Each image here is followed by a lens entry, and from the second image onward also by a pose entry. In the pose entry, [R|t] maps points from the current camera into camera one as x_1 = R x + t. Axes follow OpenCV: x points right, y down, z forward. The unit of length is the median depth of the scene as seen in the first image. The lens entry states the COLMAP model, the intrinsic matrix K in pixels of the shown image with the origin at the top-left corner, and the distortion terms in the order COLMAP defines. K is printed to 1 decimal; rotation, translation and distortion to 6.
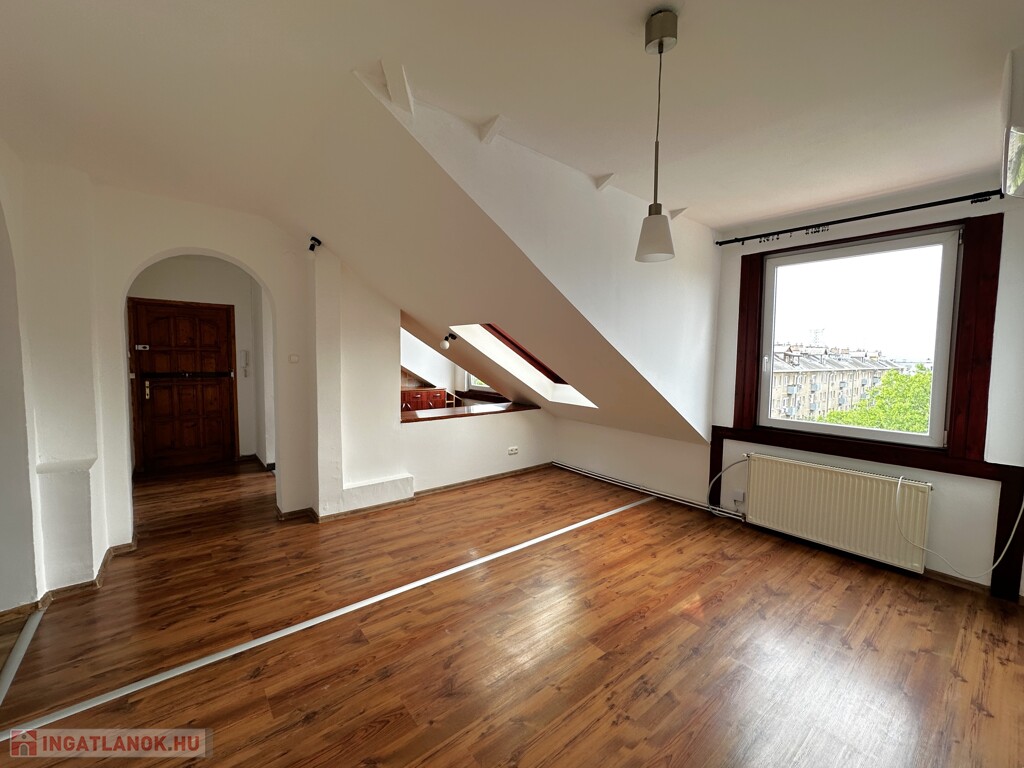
lens RADIAL K [[417.4, 0, 511.7], [0, 417.4, 384.6], [0, 0, 1]] dist [-0.001156, 0.000152]
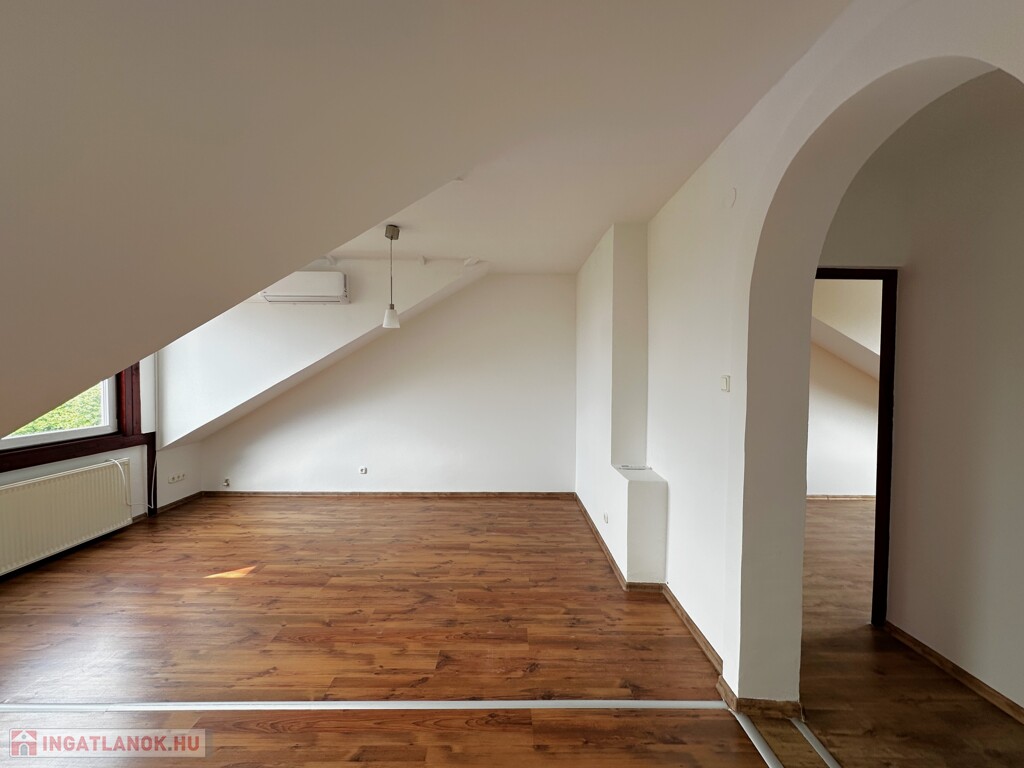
lens RADIAL K [[417.4, 0, 511.7], [0, 417.4, 384.6], [0, 0, 1]] dist [-0.001156, 0.000152]
pose [[-0.778730, -0.037609, 0.626231, -0.542021], [0.025416, 0.995491, 0.091391, -0.062012], [-0.626844, 0.087085, -0.774263, 0.803525]]
